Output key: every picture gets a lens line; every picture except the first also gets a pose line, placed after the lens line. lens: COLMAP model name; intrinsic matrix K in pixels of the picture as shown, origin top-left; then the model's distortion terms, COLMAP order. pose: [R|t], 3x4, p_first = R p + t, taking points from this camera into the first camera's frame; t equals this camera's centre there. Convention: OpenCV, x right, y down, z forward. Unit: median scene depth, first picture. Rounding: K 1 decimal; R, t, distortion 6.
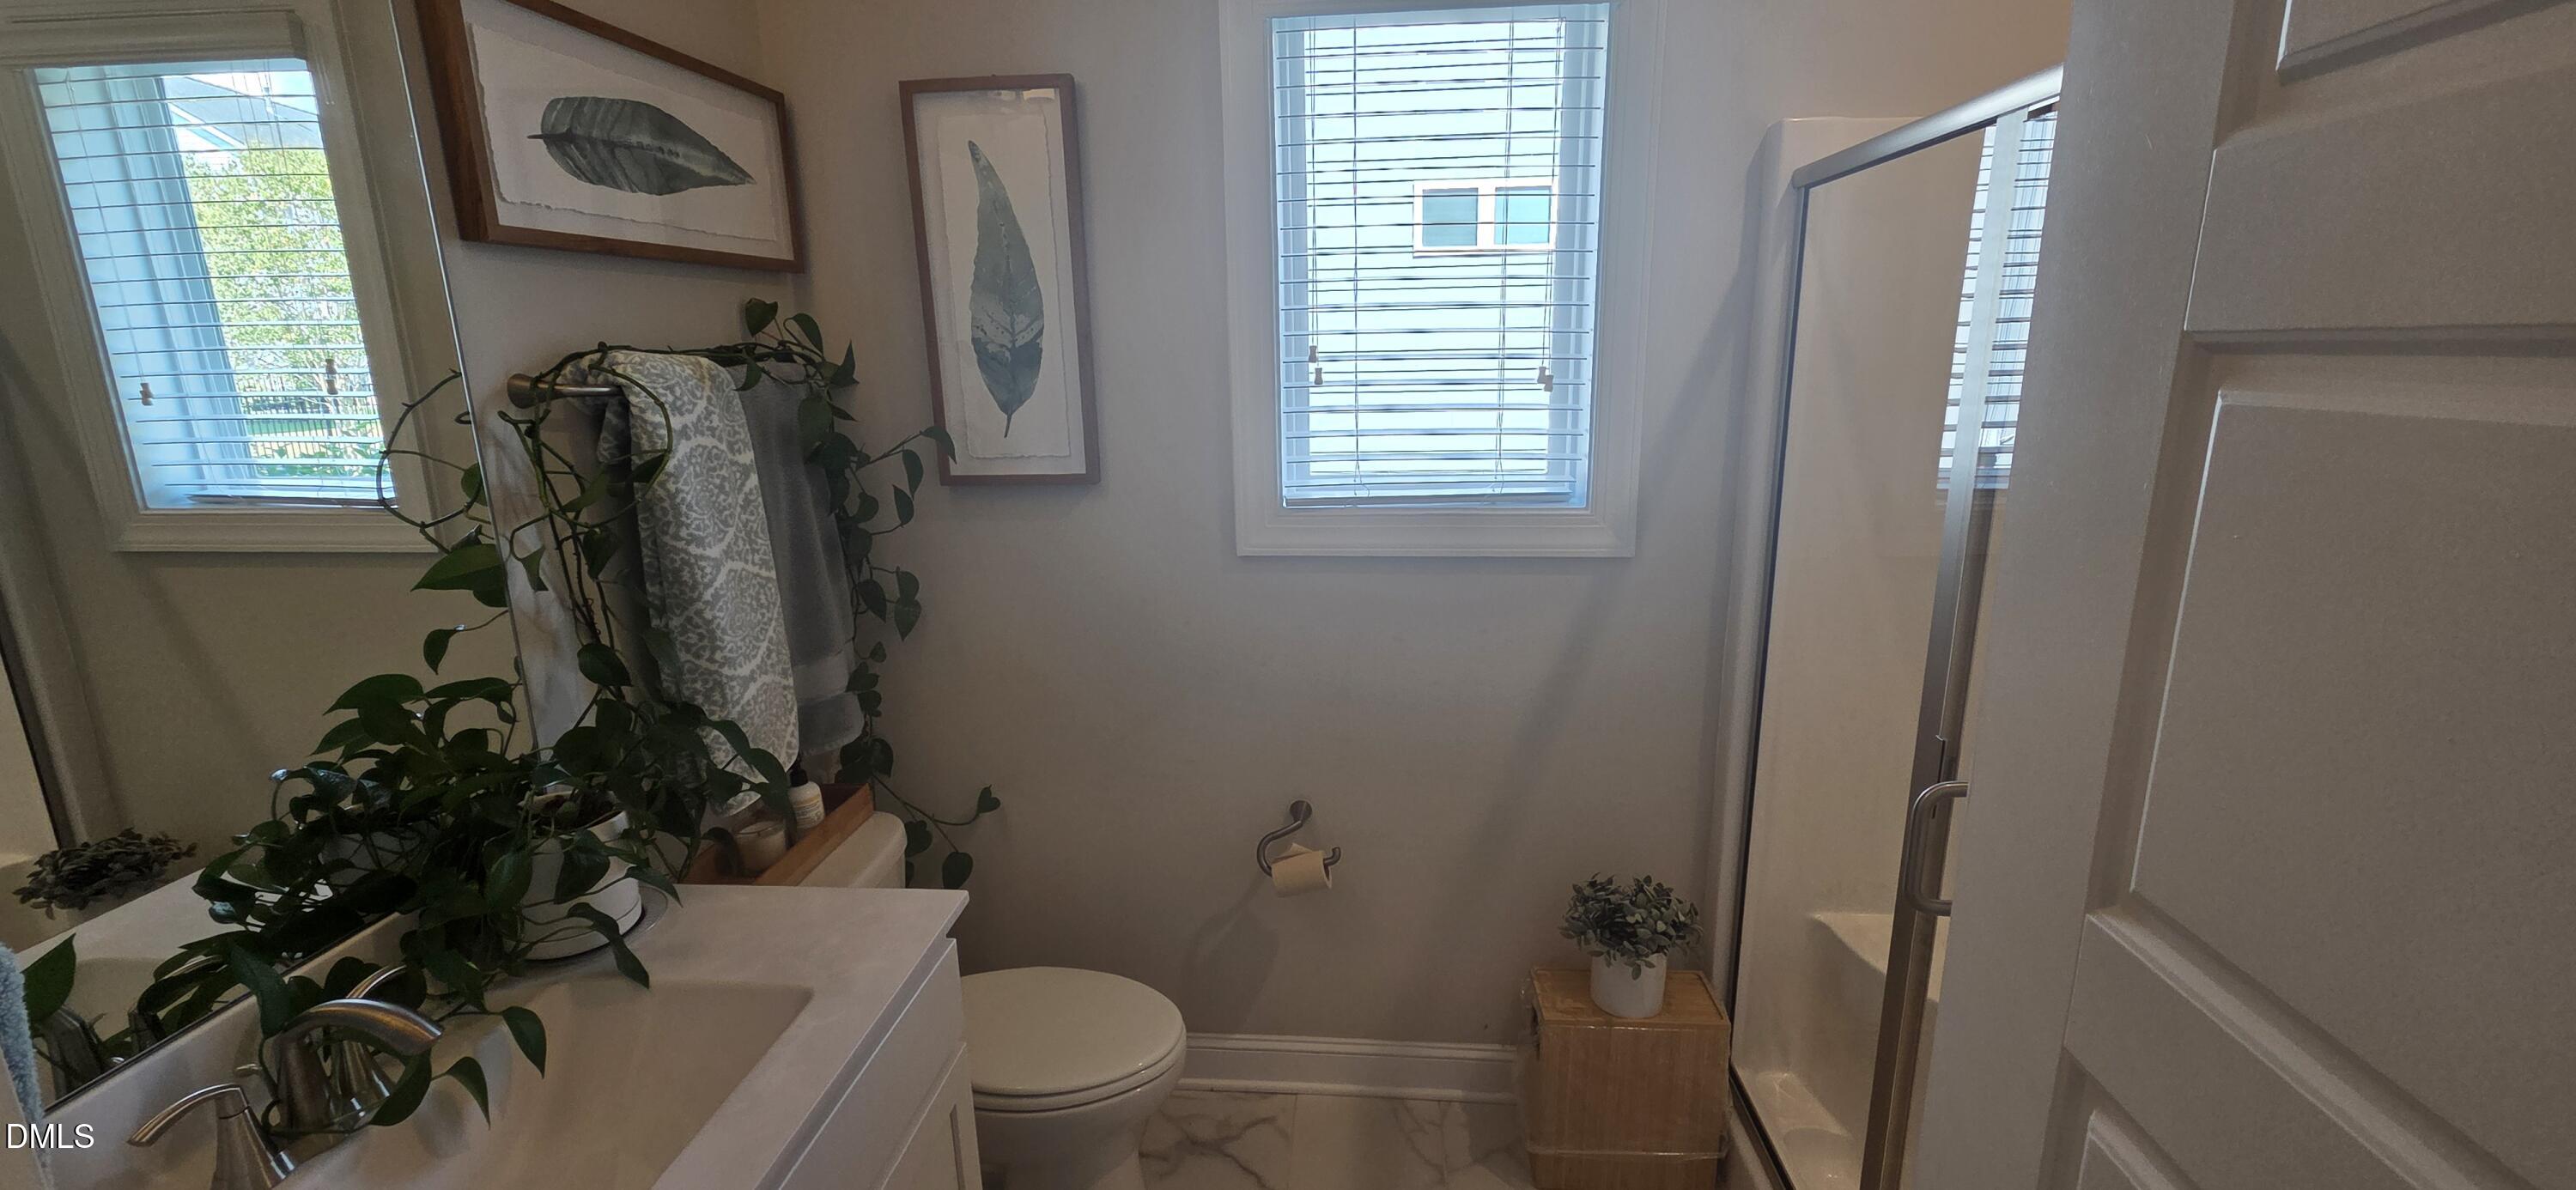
lens RADIAL K [[1053.6, 0, 1277.7], [0, 1053.6, 590.1], [0, 0, 1]] dist [0.002159, -0.000285]
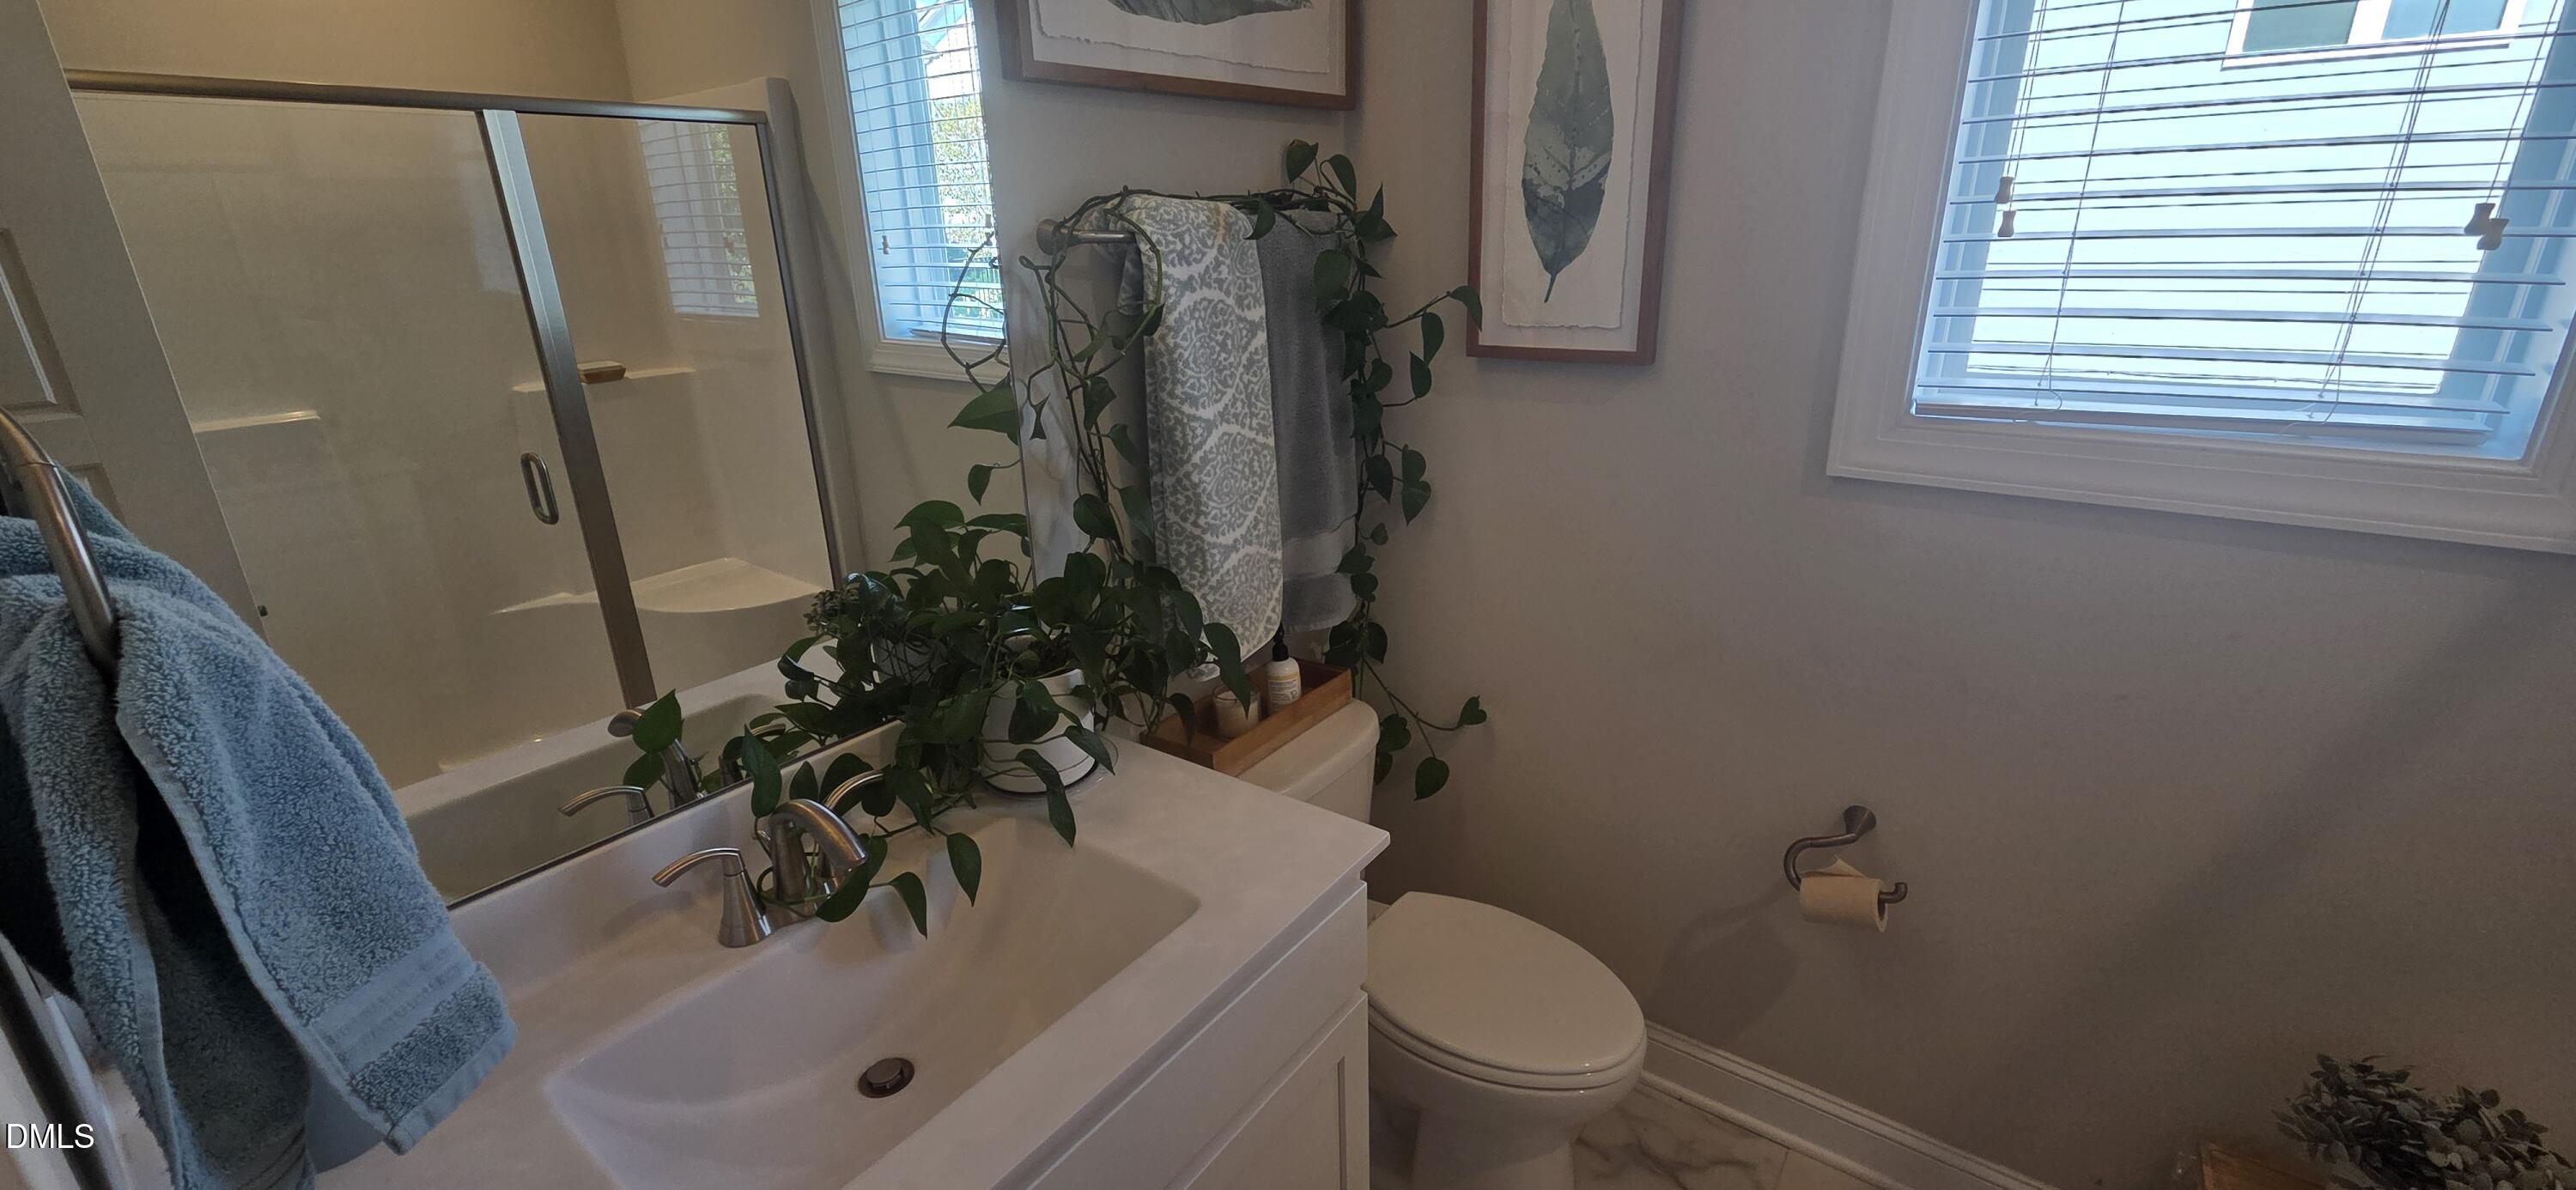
lens RADIAL K [[1053.6, 0, 1277.7], [0, 1053.6, 590.1], [0, 0, 1]] dist [0.002159, -0.000285]
pose [[0.849109, 0.169521, -0.500277, 0.022089], [-0.109155, 0.982972, 0.147818, -0.023294], [0.516817, -0.070906, 0.853155, 0.180416]]
